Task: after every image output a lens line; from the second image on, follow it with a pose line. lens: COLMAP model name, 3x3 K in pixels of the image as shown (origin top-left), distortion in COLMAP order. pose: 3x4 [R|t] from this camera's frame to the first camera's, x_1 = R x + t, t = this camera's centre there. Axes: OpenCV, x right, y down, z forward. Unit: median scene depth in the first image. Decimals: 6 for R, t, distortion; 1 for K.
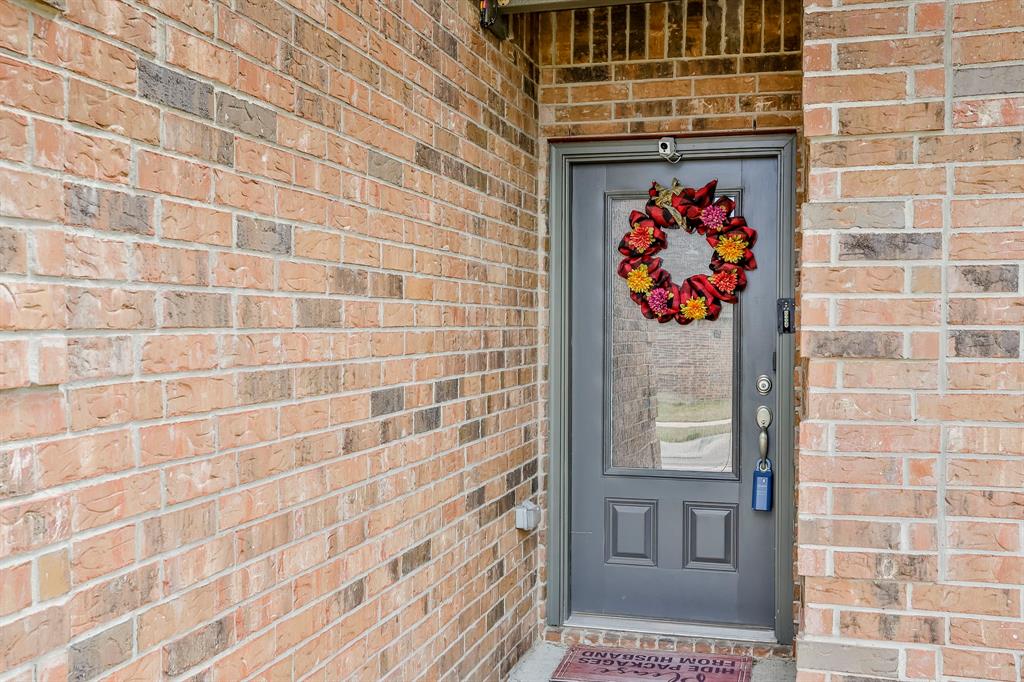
lens RADIAL K [[1067.3, 0, 510.5], [0, 1067.3, 340.5], [0, 0, 1]] dist [0.012449, 0.000000]
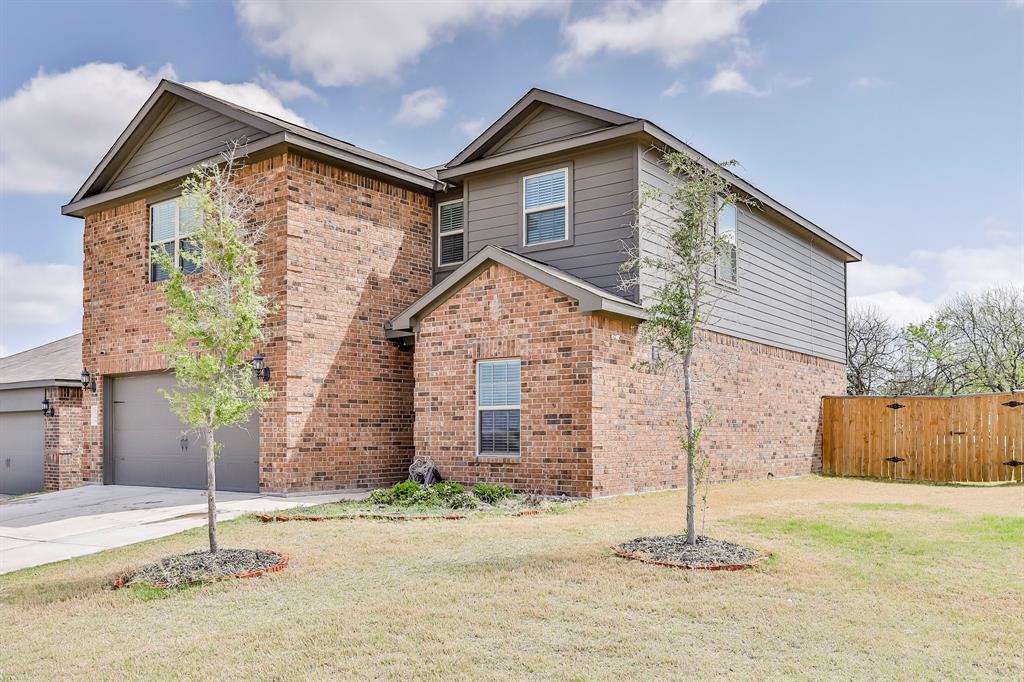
lens RADIAL K [[845.8, 0, 512.4], [0, 845.8, 344.1], [0, 0, 1]] dist [-0.010176, -0.000399]
pose [[0.928253, -0.046381, -0.369047, 2.623901], [0.002729, 0.993017, -0.117937, 0.206275], [0.371940, 0.108468, 0.921898, -3.391696]]
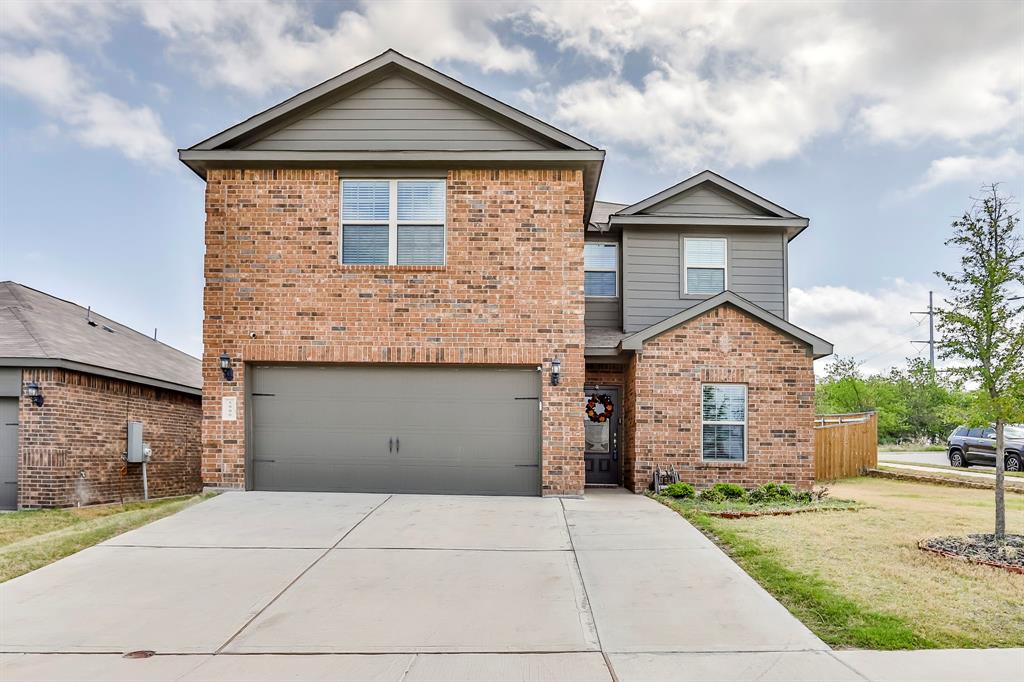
lens RADIAL K [[663.7, 0, 523.4], [0, 663.7, 387.2], [0, 0, 1]] dist [-0.048896, -0.000572]
pose [[0.970653, 0.039696, 0.237184, -1.511610], [-0.012835, 0.993428, -0.113738, 0.291165], [-0.240140, 0.107356, 0.964784, -3.125928]]
